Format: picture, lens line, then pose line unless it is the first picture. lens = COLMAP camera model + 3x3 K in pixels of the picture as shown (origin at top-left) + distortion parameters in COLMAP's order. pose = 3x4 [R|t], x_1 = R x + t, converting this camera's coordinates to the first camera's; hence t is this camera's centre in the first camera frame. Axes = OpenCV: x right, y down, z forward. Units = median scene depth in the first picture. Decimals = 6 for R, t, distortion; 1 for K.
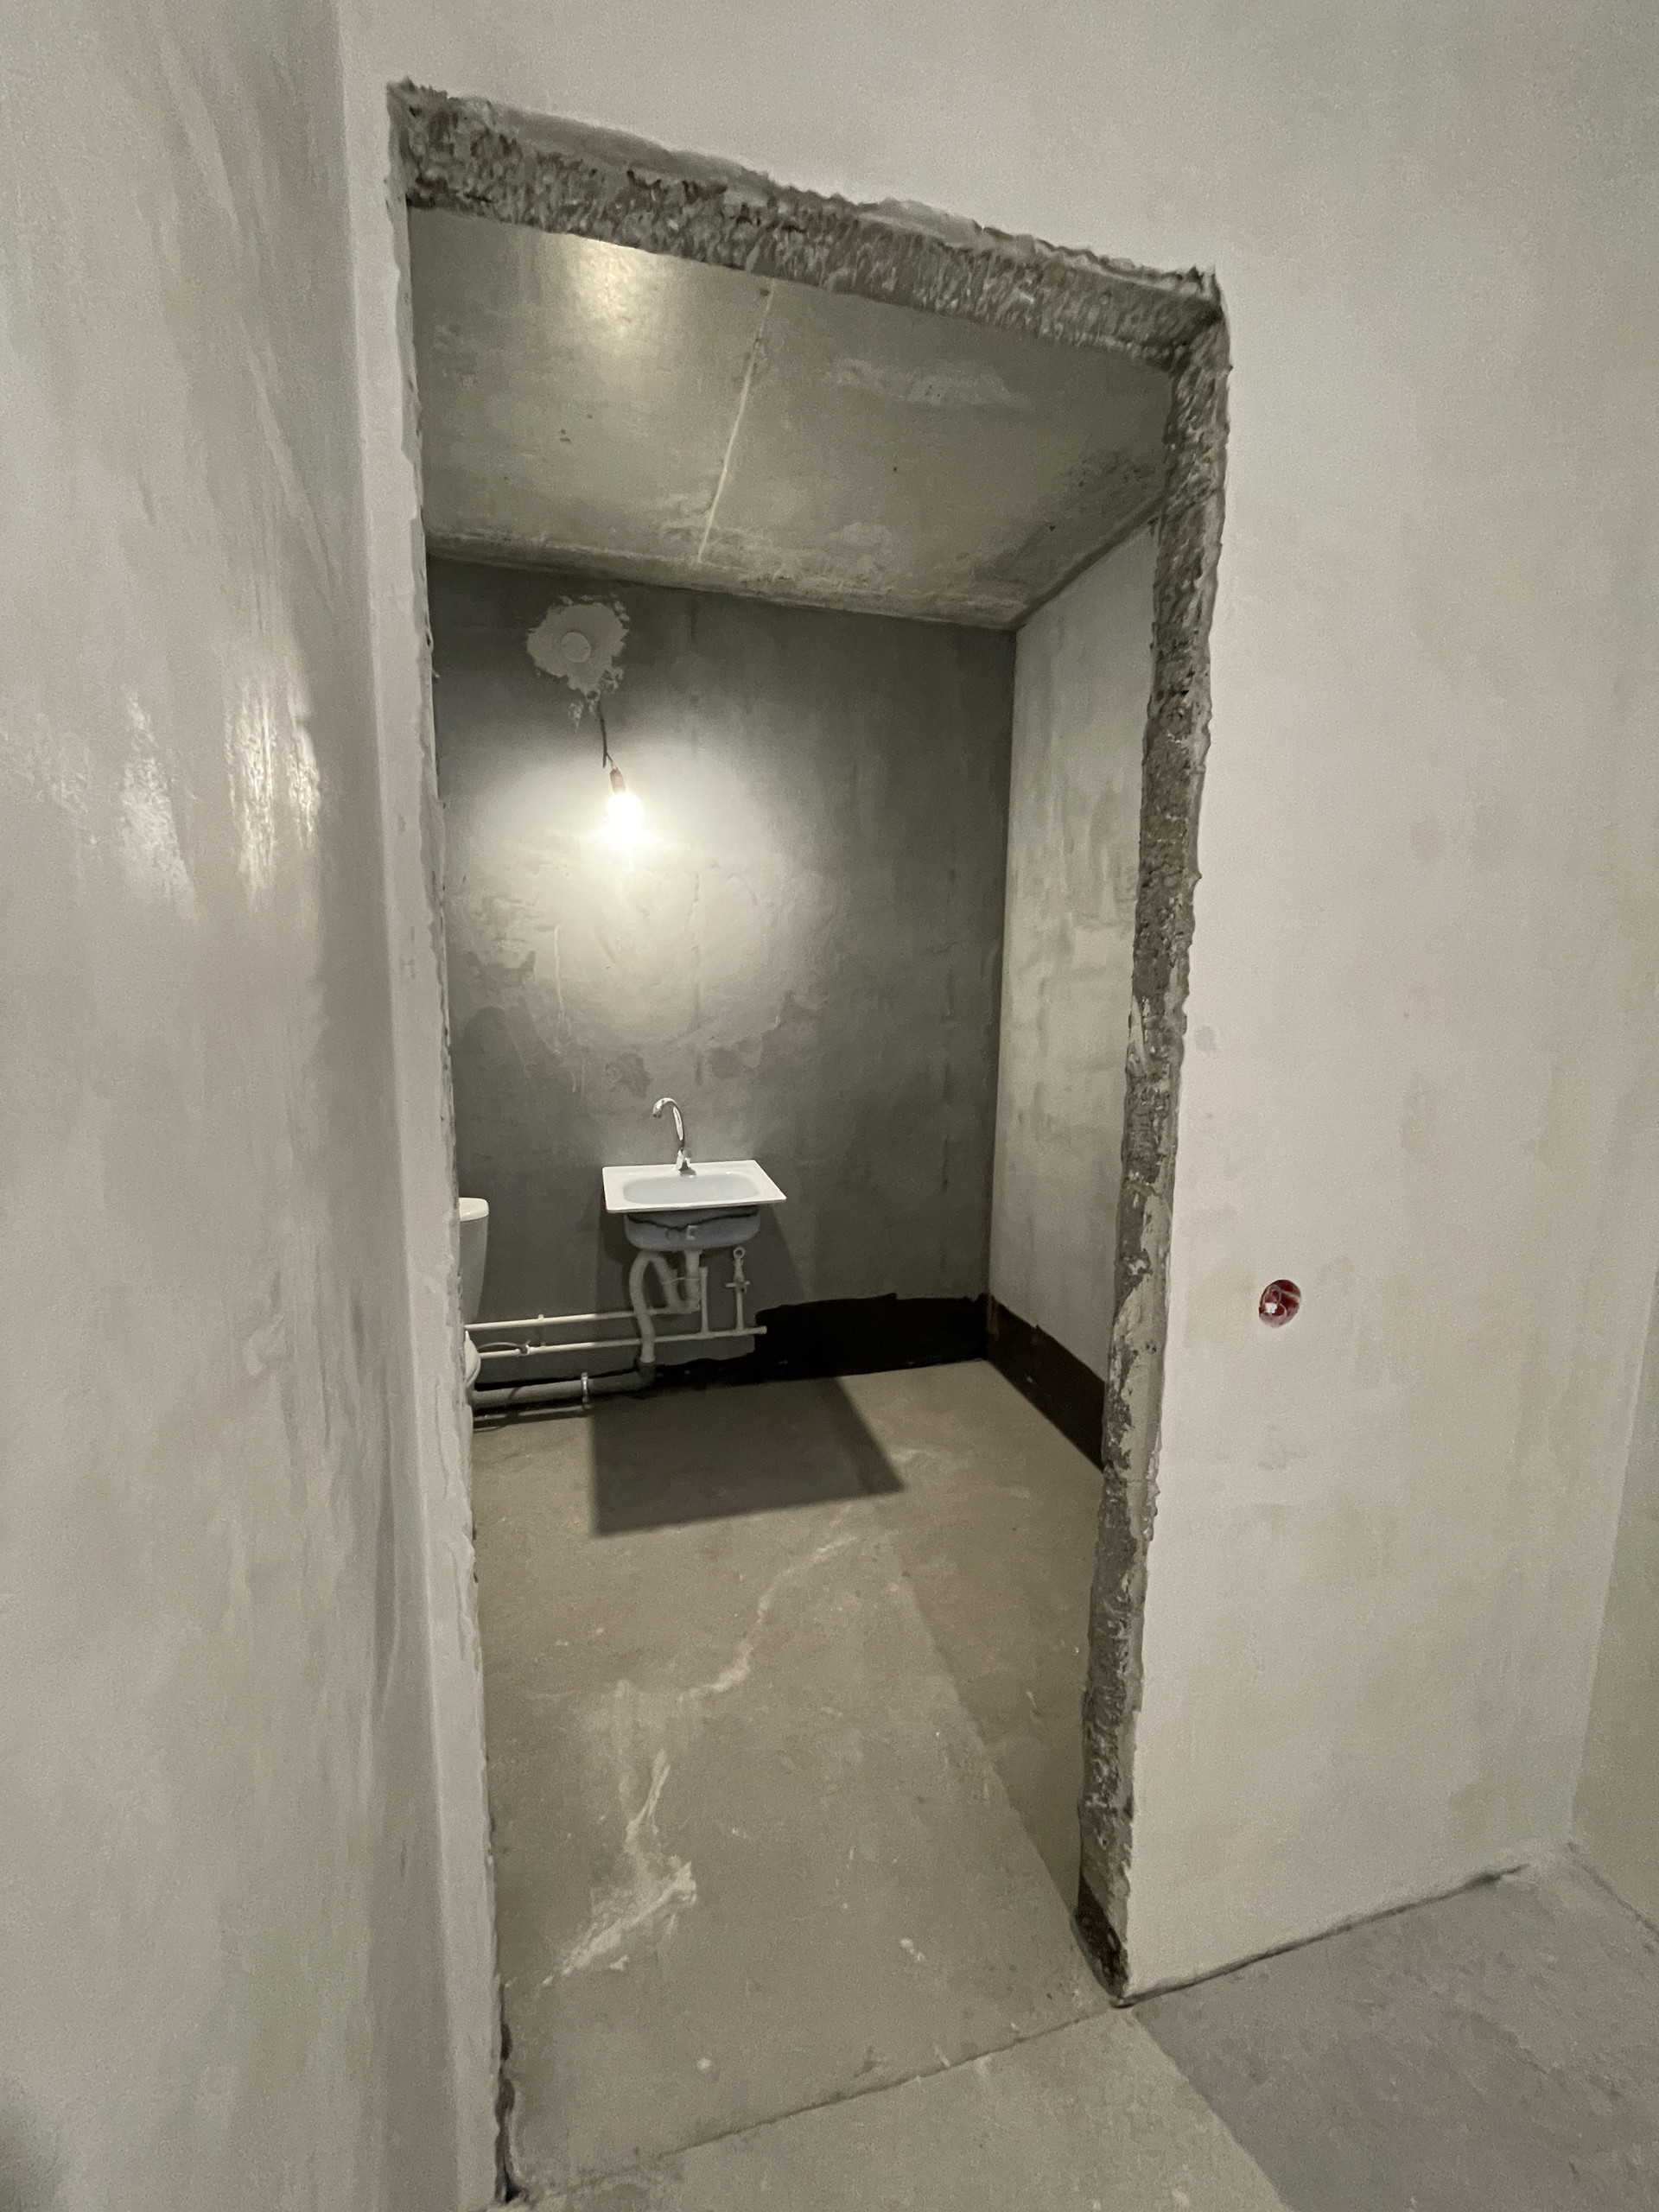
lens RADIAL K [[893.9, 0, 833.6], [0, 893.9, 1104.8], [0, 0, 1]] dist [-0.002787, -0.000138]
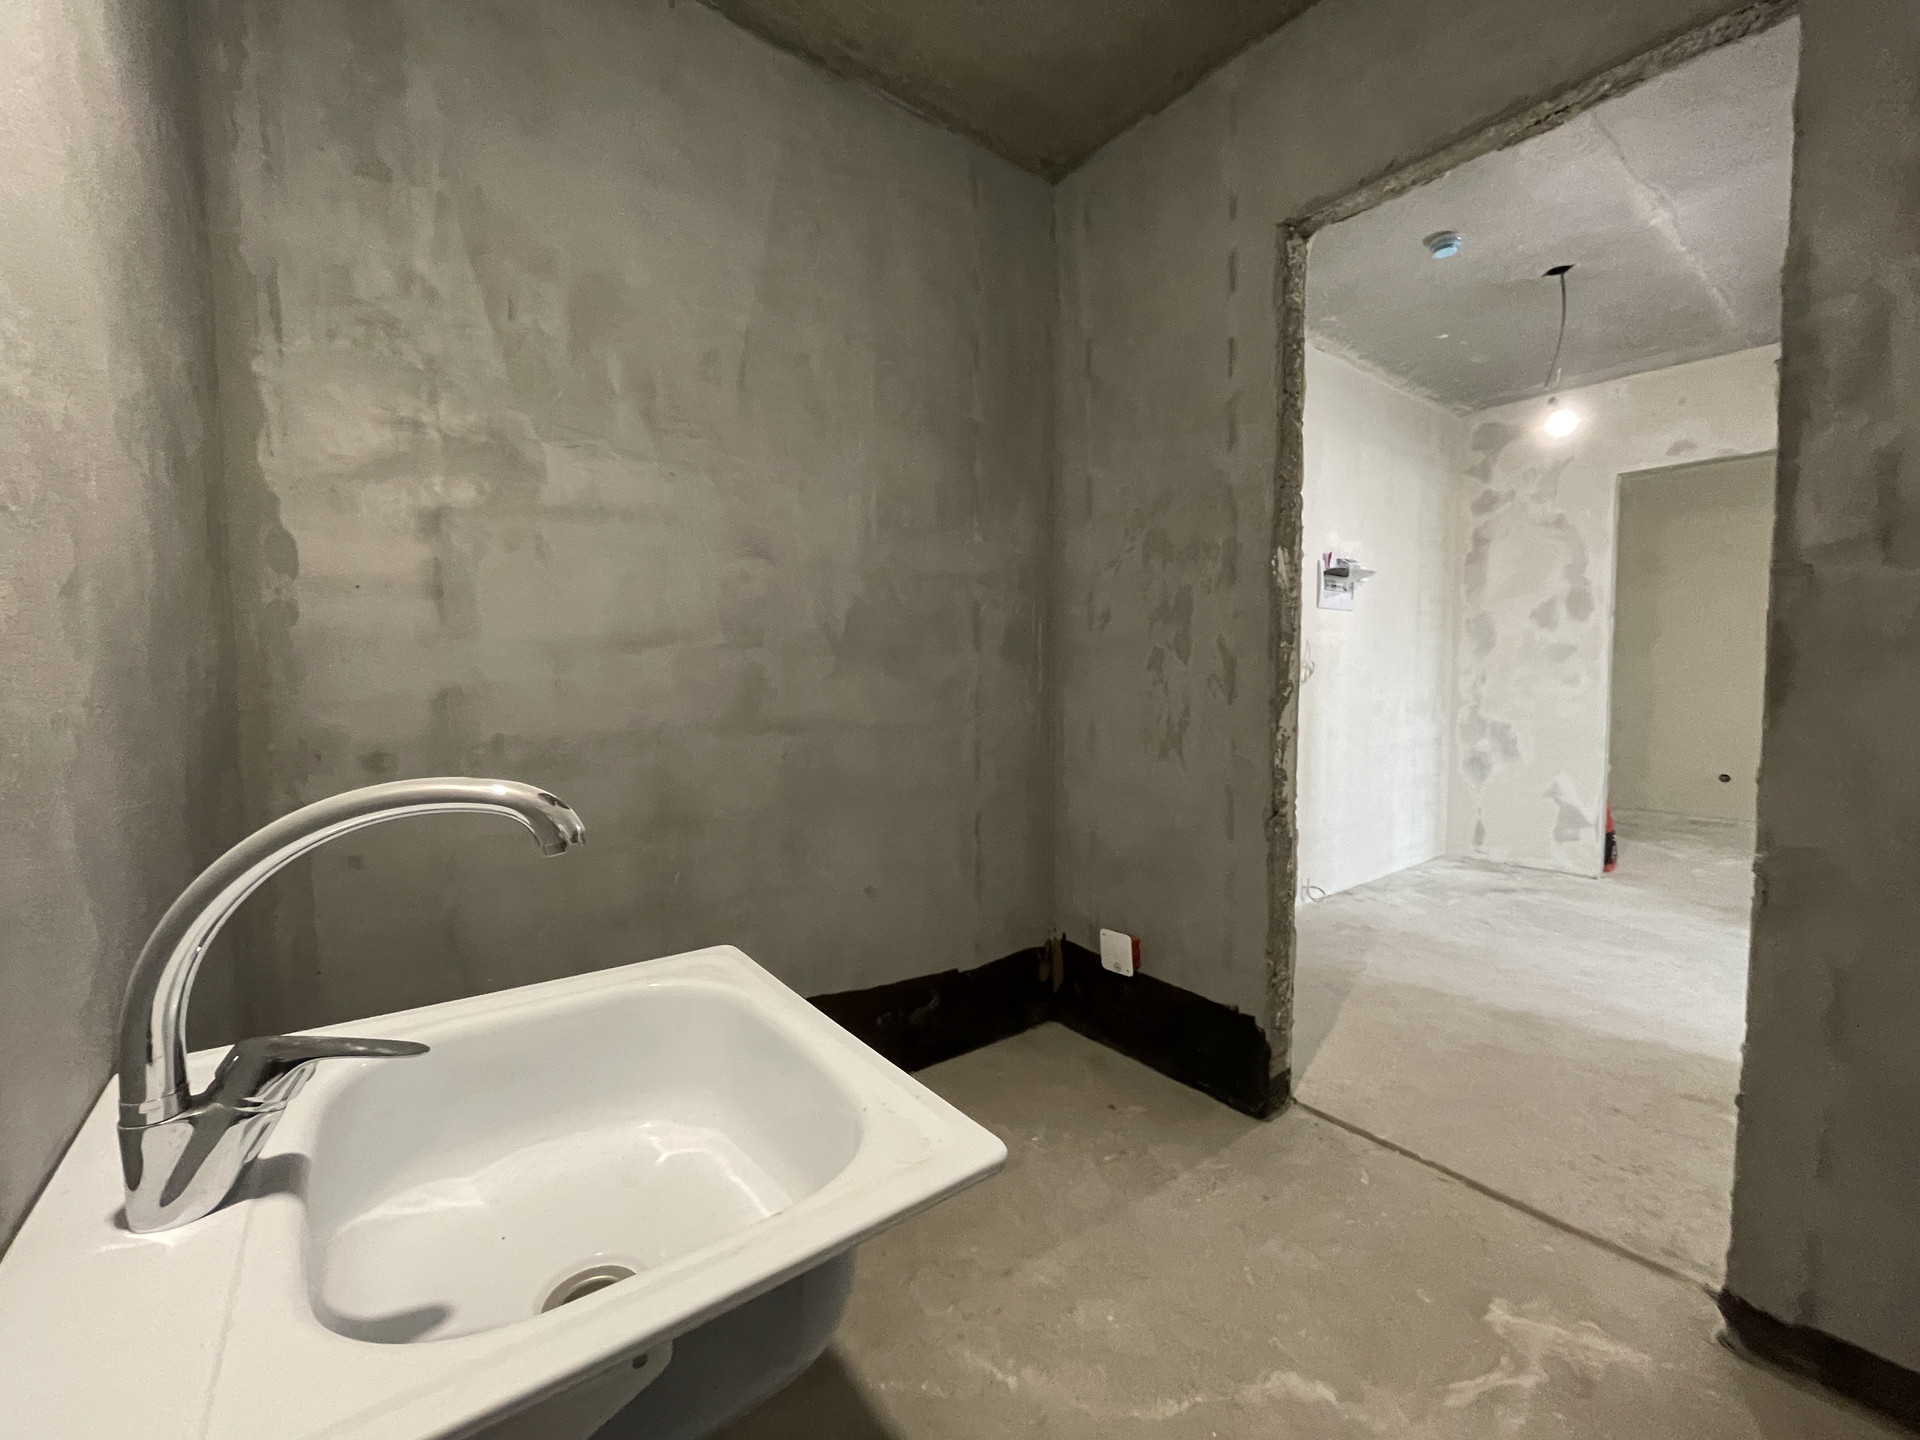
lens RADIAL K [[775.9, 0, 961.7], [0, 775.9, 718.3], [0, 0, 1]] dist [-0.002787, -0.000138]
pose [[-0.377011, -0.064434, 0.923965, -0.392526], [0.134796, 0.983139, 0.123563, -0.024899], [-0.916347, 0.171132, -0.361969, 0.958160]]
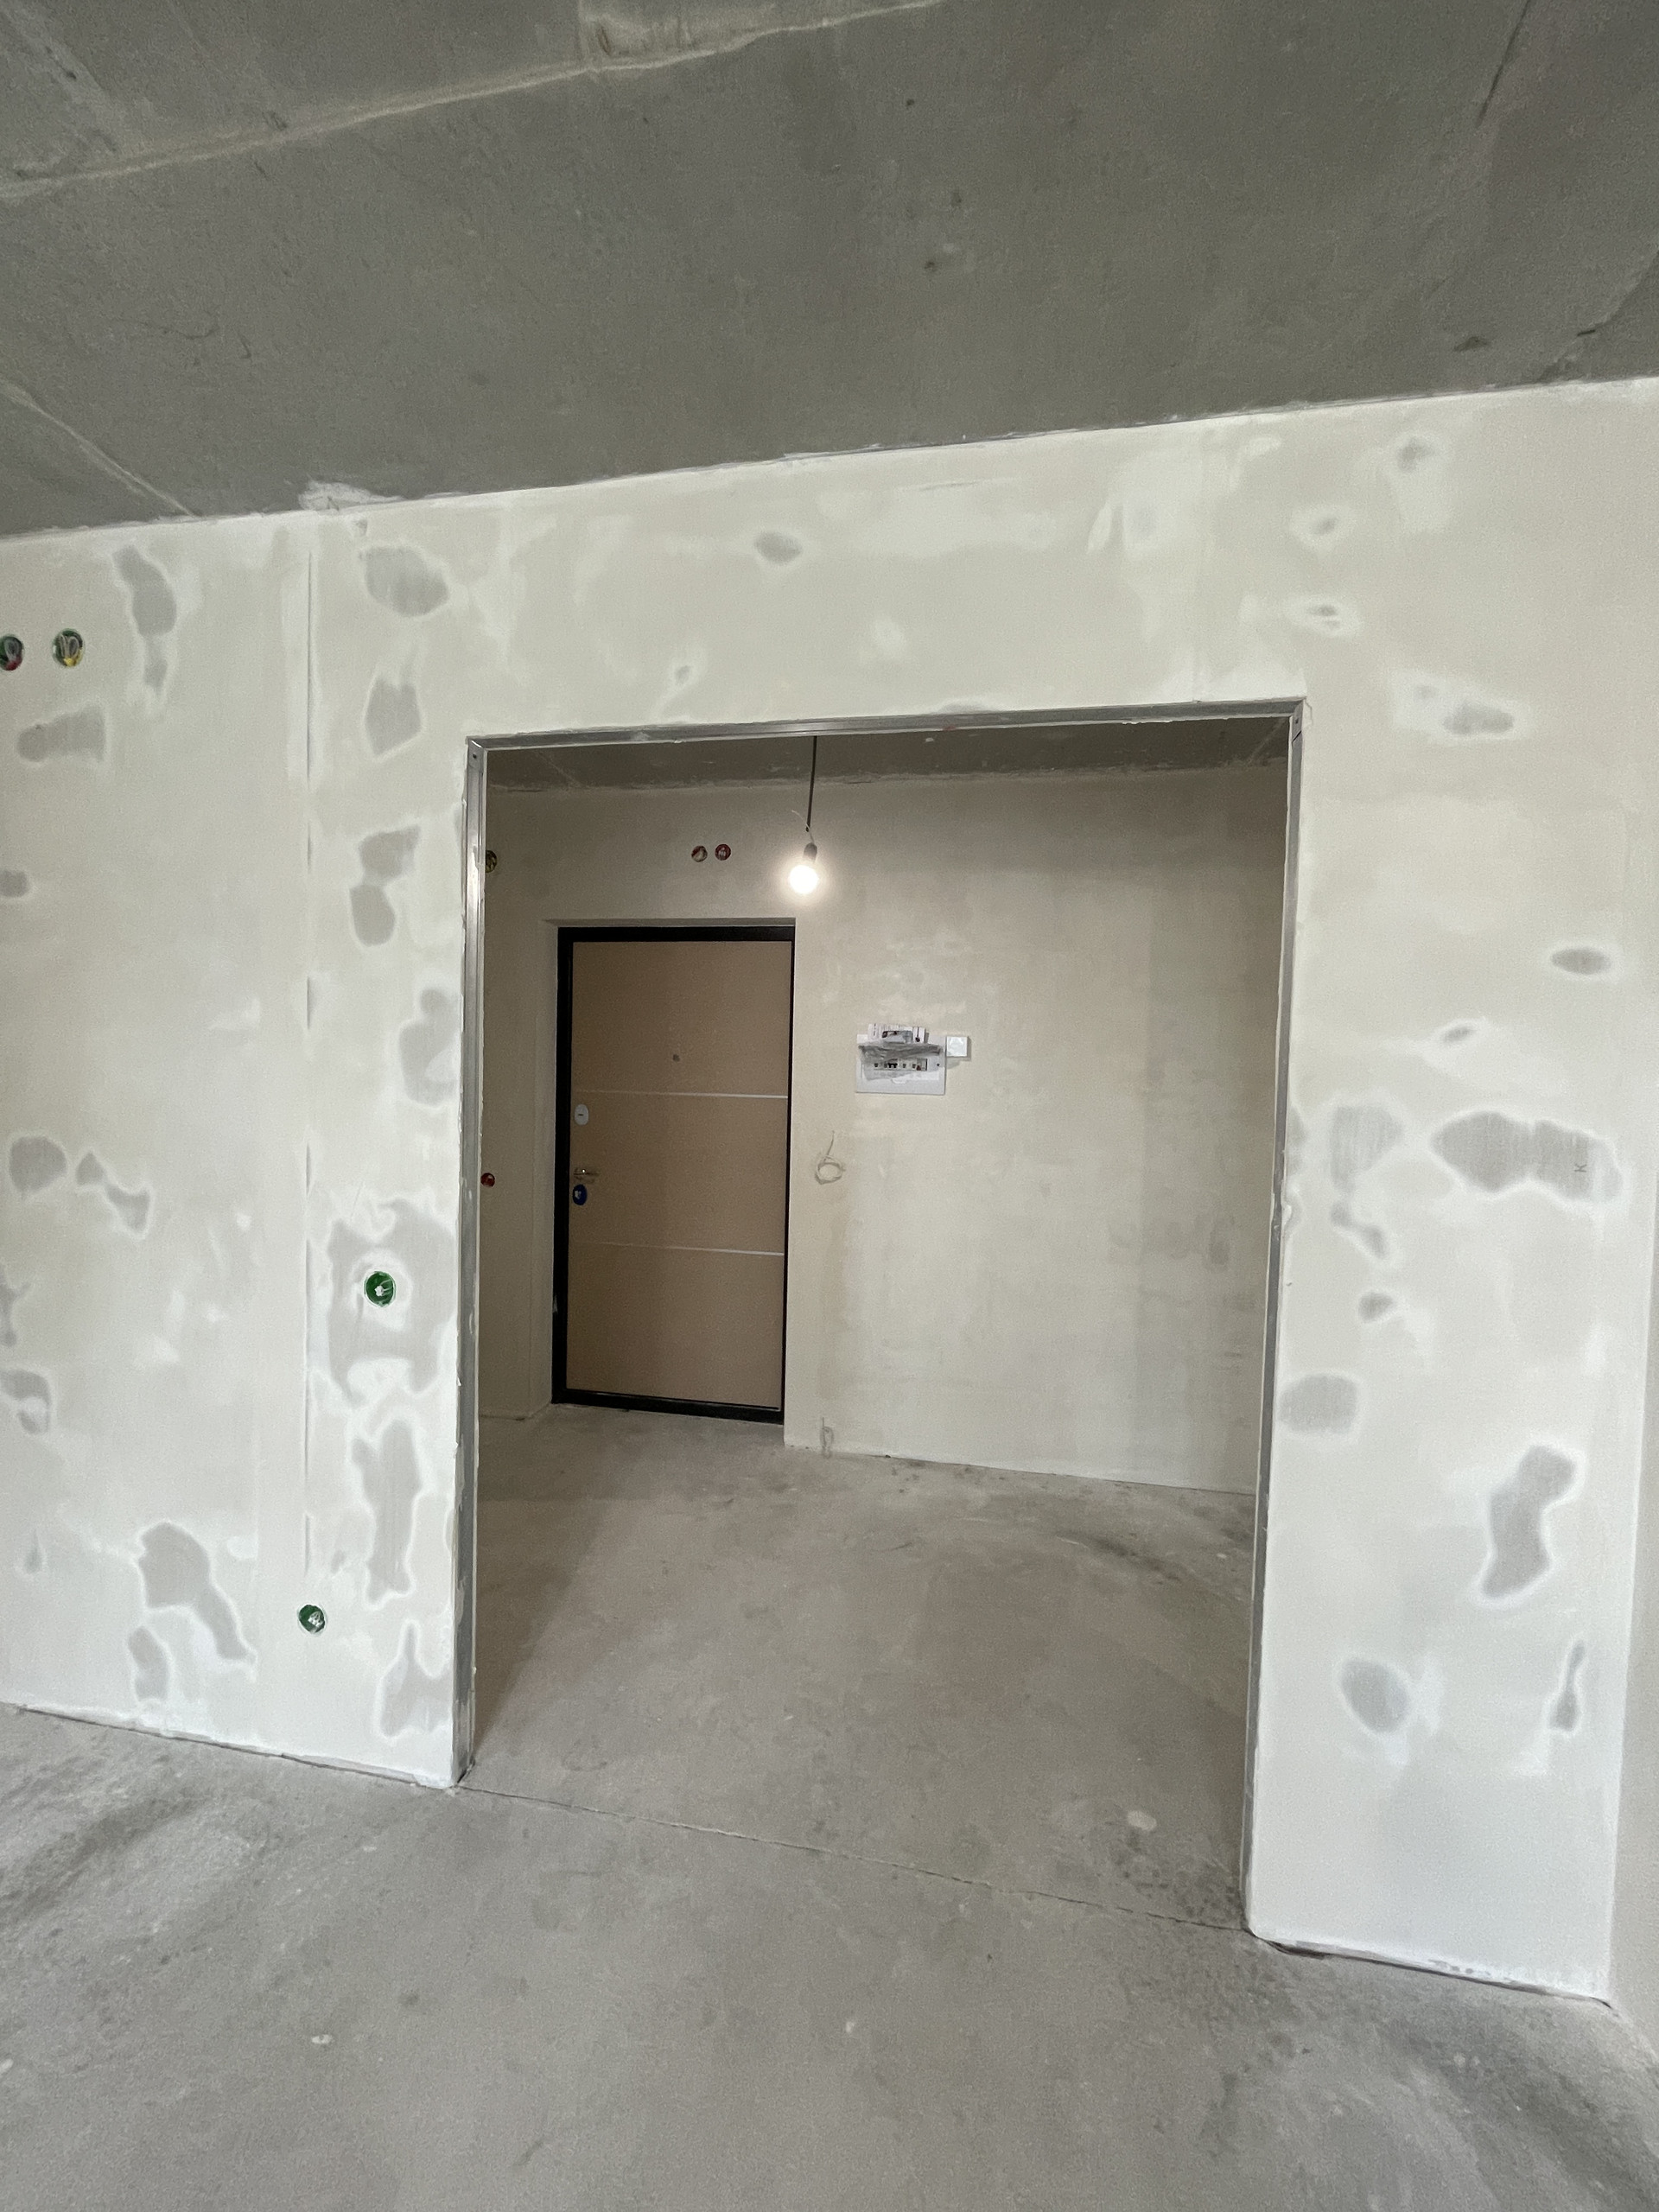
lens RADIAL K [[893.9, 0, 832.7], [0, 893.9, 1106.5], [0, 0, 1]] dist [-0.002787, -0.000138]
pose [[0.435891, -0.033085, 0.899391, -0.524975], [0.109070, 0.993900, -0.016299, 0.072915], [-0.893366, 0.105201, 0.436841, -0.648378]]
